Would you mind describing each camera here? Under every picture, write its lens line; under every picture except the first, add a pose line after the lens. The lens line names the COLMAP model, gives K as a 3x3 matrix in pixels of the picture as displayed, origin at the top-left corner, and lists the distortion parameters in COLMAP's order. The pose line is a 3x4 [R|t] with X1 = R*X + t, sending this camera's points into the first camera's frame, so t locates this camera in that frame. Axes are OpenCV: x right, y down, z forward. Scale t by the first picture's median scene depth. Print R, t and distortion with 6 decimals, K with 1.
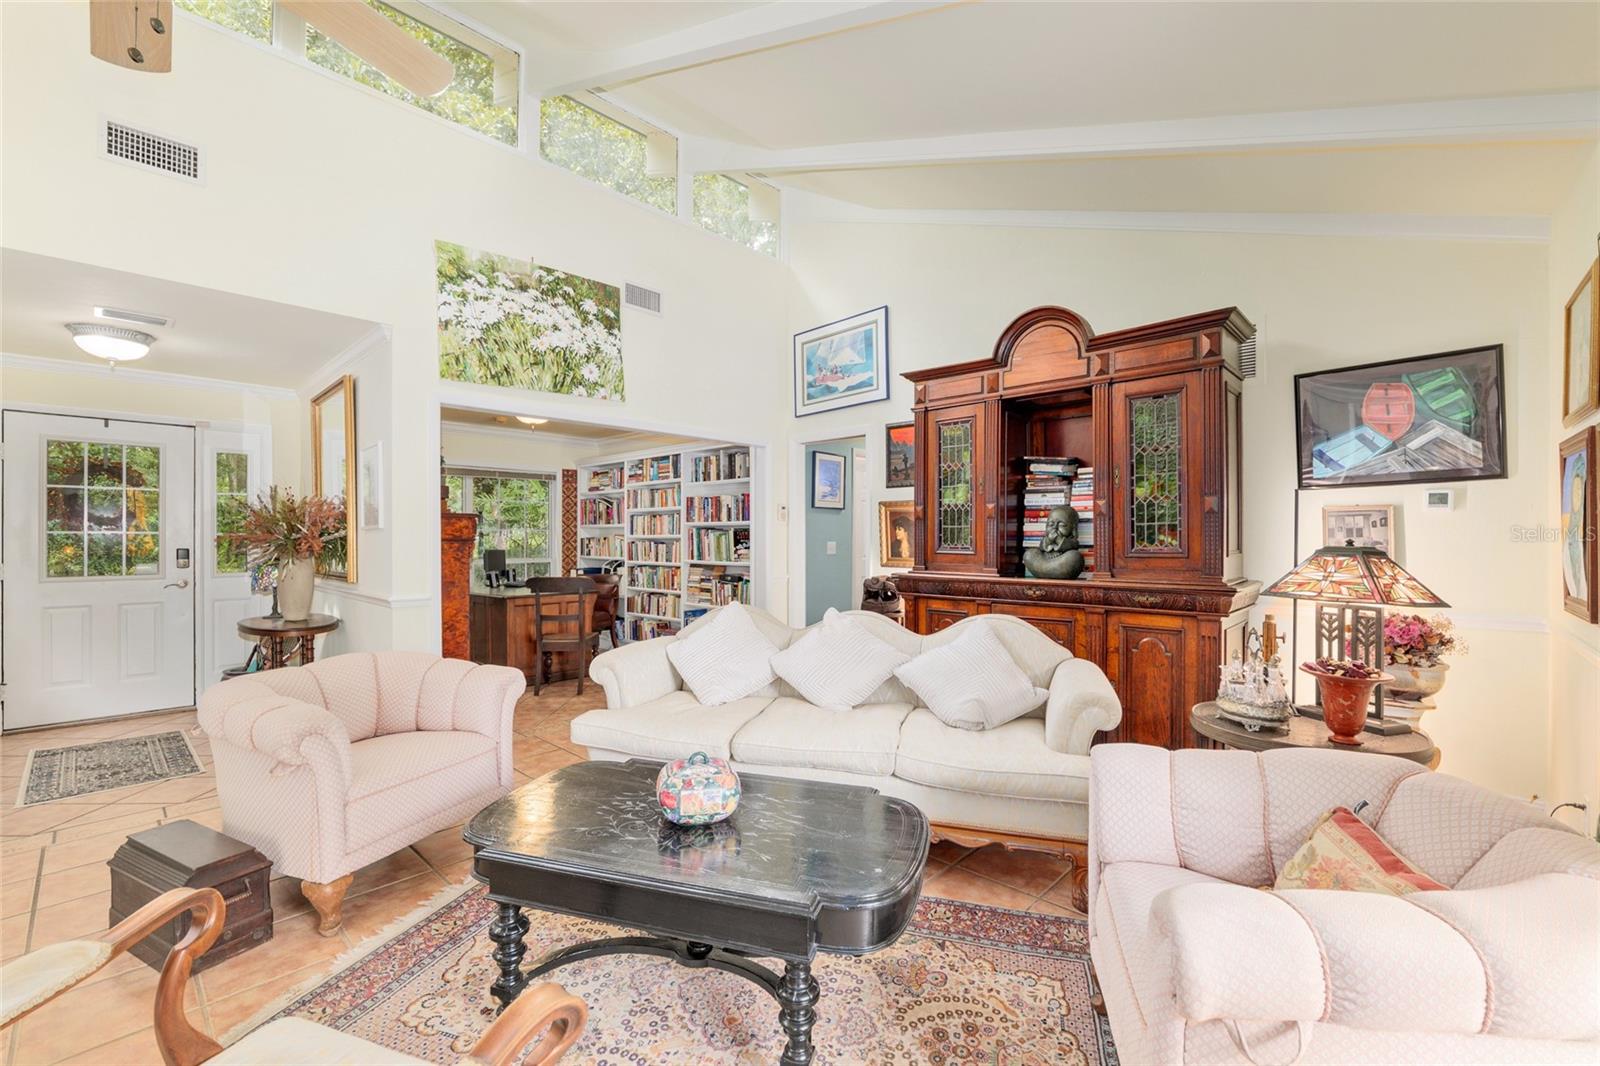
lens RADIAL K [[678.3, 0, 797.5], [0, 678.3, 536.4], [0, 0, 1]] dist [-0.001362, 0.000267]
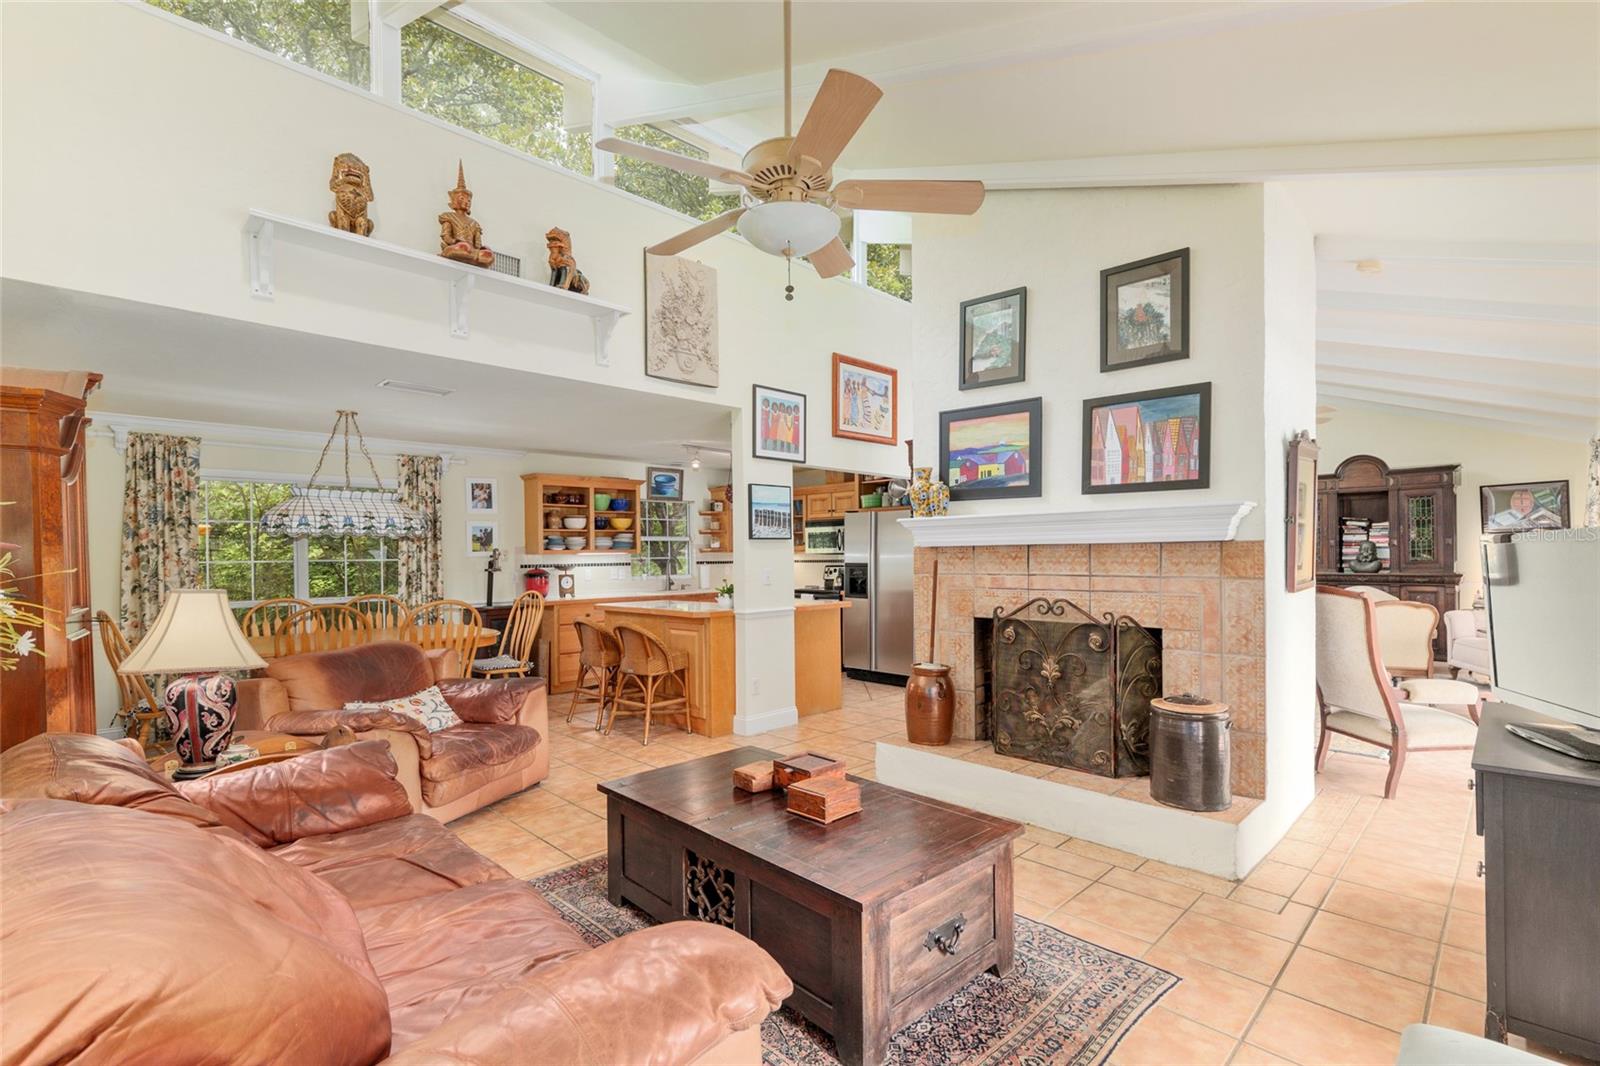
lens RADIAL K [[744.6, 0, 759.5], [0, 744.6, 556.4], [0, 0, 1]] dist [-0.003862, -0.000067]
pose [[0.998584, -0.004320, -0.053023, -1.662674], [0.004668, 0.999968, 0.006440, -0.021050], [0.052994, -0.006679, 0.998573, -1.744093]]
